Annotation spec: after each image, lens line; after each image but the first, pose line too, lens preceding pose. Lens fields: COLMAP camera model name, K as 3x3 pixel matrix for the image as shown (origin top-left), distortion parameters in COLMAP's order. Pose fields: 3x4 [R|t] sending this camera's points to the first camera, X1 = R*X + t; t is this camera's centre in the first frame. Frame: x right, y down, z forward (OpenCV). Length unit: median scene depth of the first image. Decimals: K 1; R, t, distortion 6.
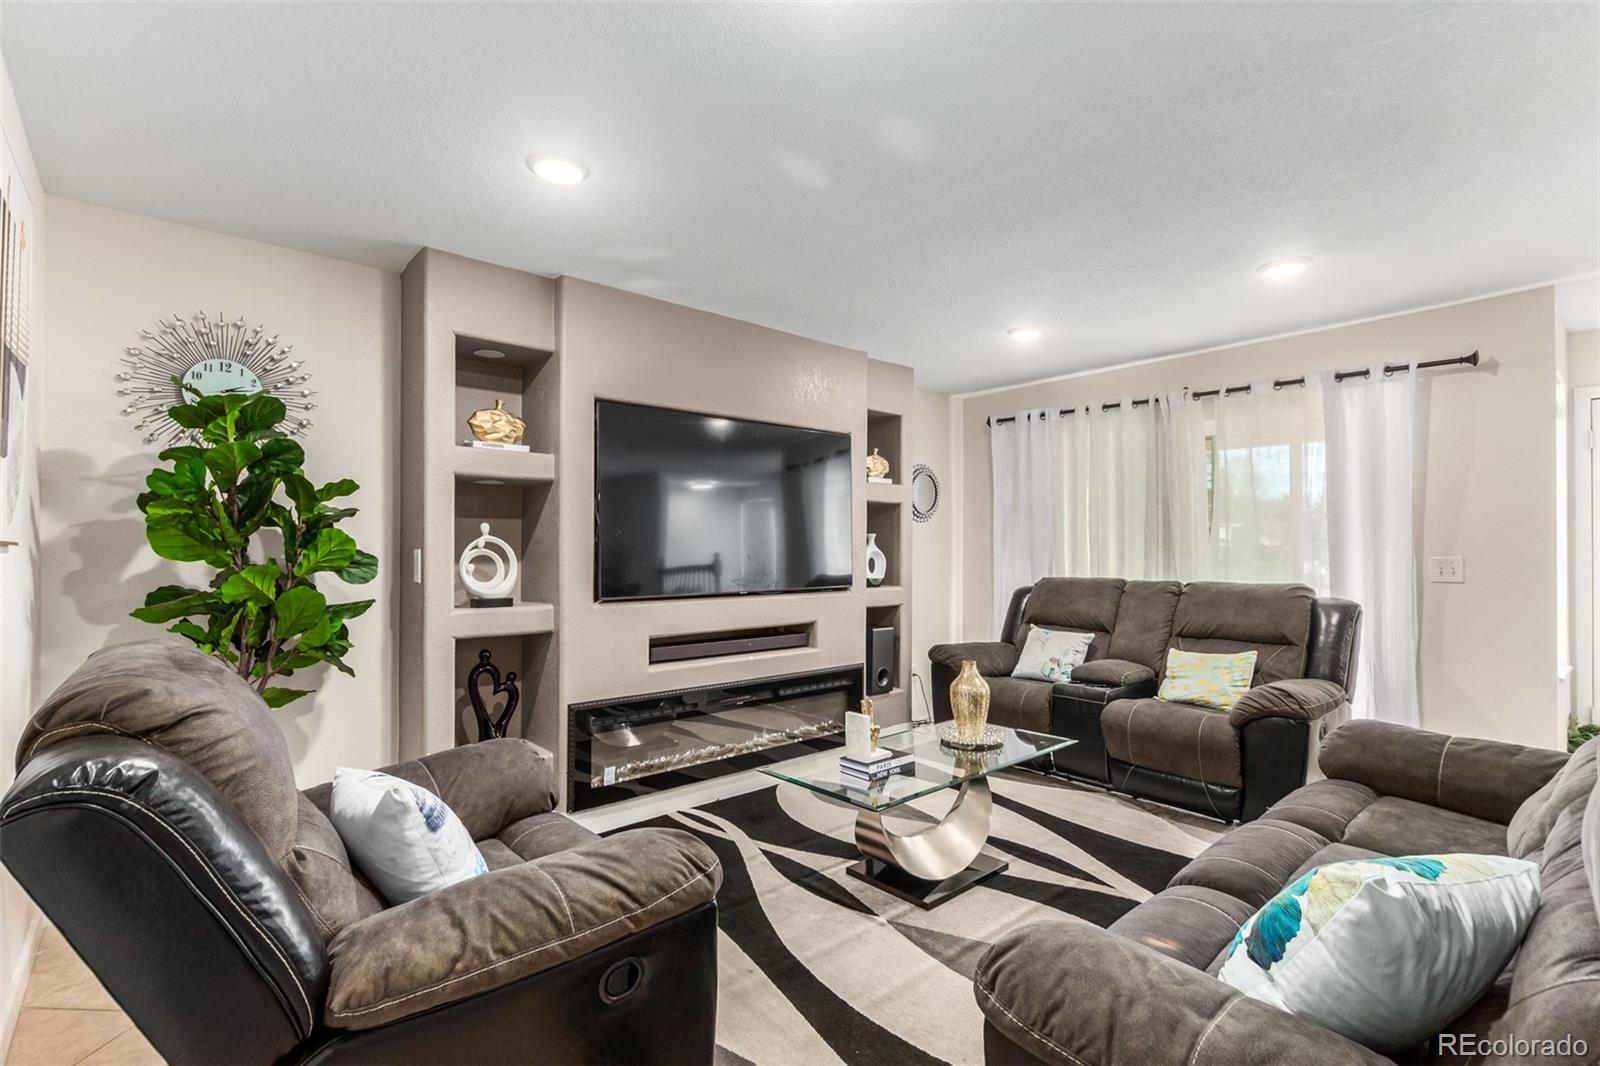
lens RADIAL K [[741.8, 0, 794.5], [0, 741.8, 542.7], [0, 0, 1]] dist [0.009069, -0.000648]
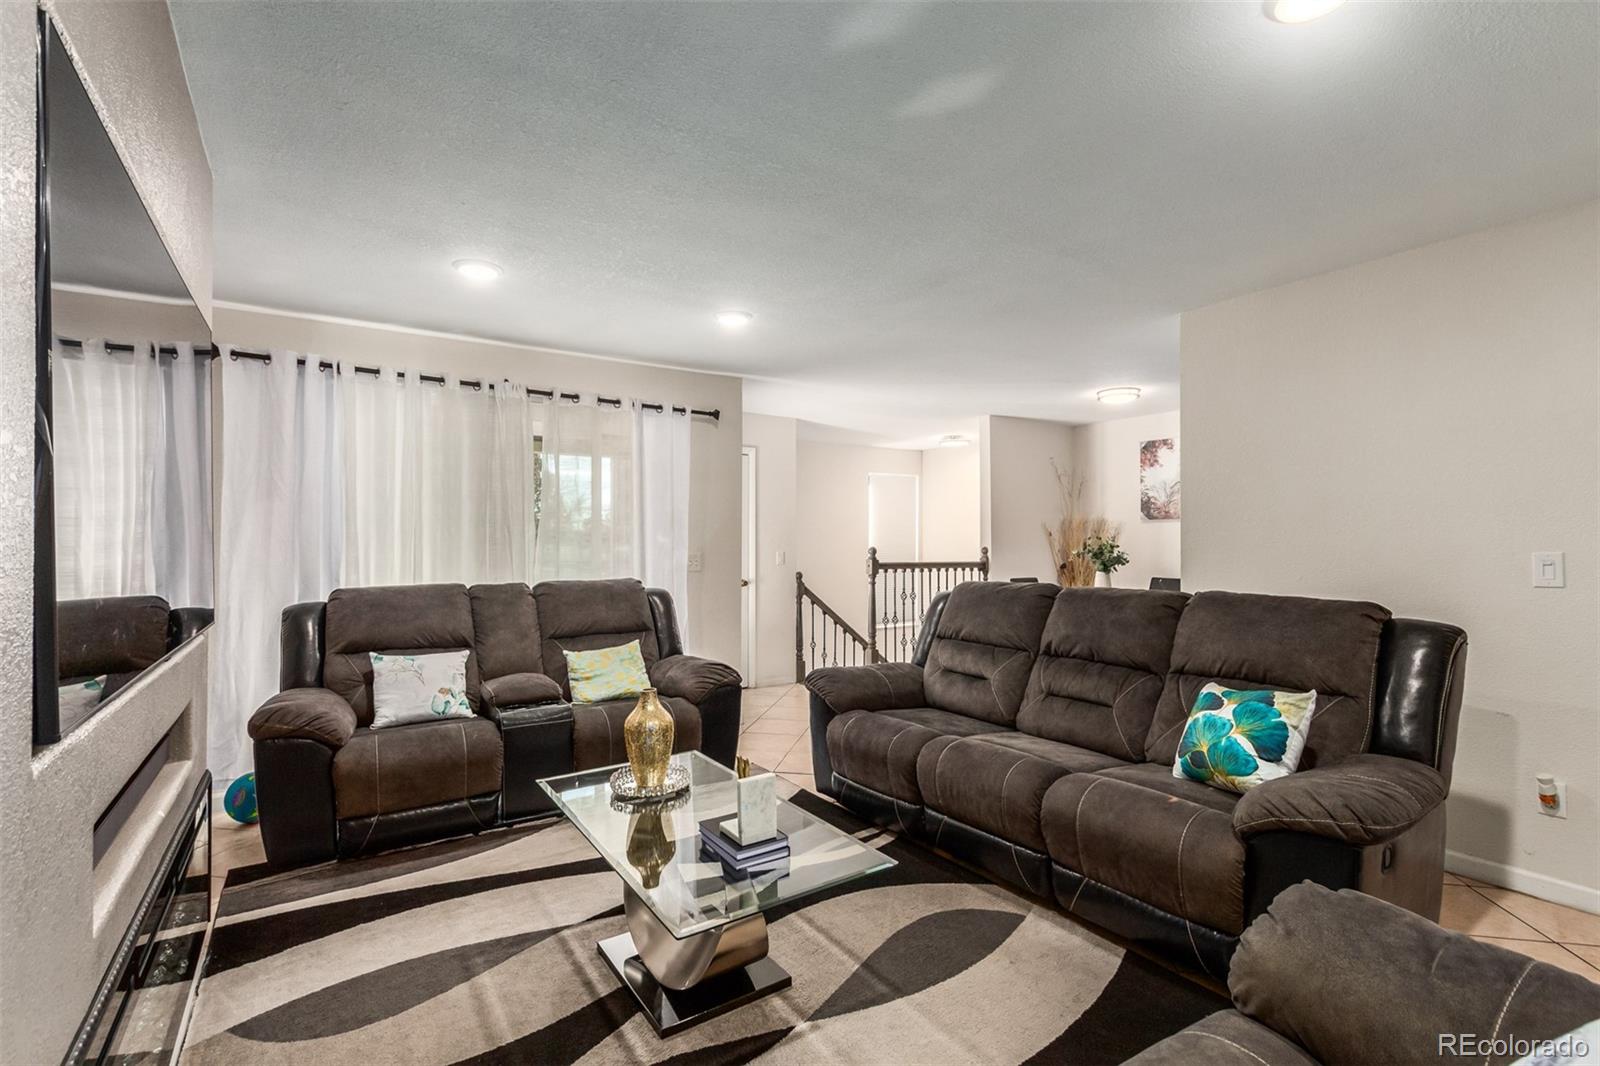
lens RADIAL K [[735.7, 0, 801.8], [0, 735.7, 540.3], [0, 0, 1]] dist [0.012004, 0.000357]
pose [[0.132480, 0.010113, 0.991134, -0.433171], [-0.000566, 0.999949, -0.010127, 0.008297], [-0.991185, 0.000781, 0.132479, 0.603225]]
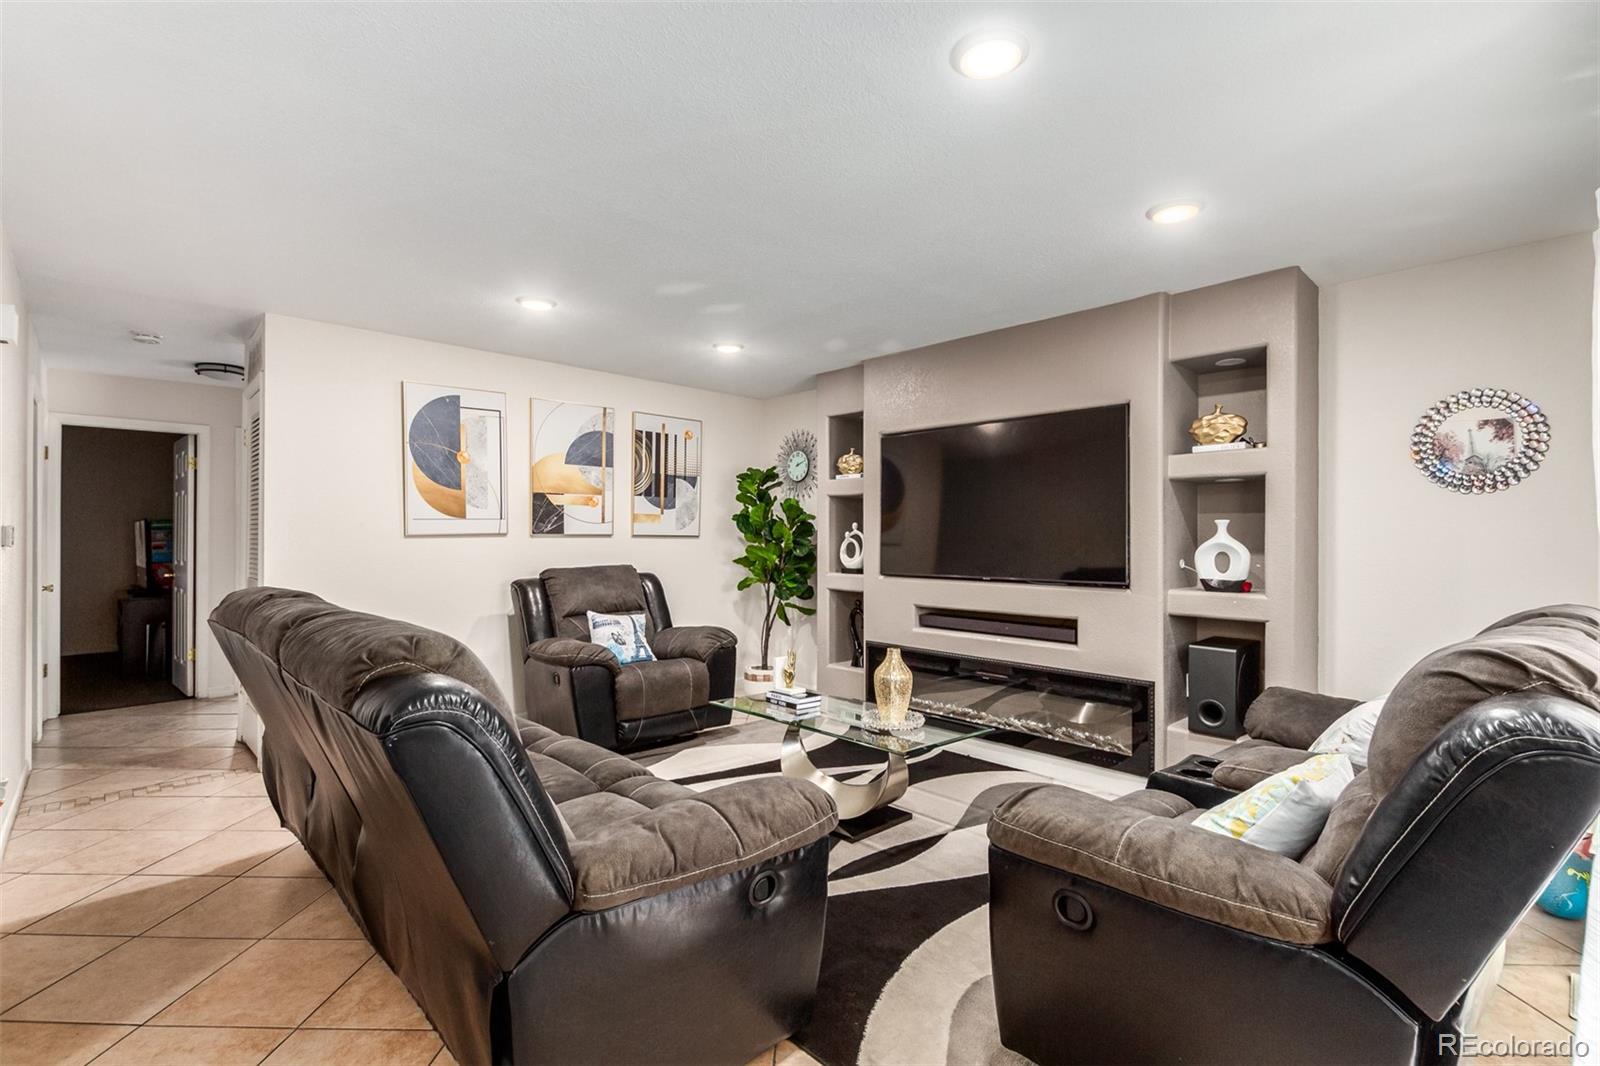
lens RADIAL K [[735.7, 0, 801.6], [0, 735.7, 534.2], [0, 0, 1]] dist [0.012004, 0.000357]
pose [[0.041728, -0.006592, -0.999107, 1.023333], [0.002262, 0.999976, -0.006503, 0.007963], [0.999126, -0.001988, 0.041742, 0.684698]]
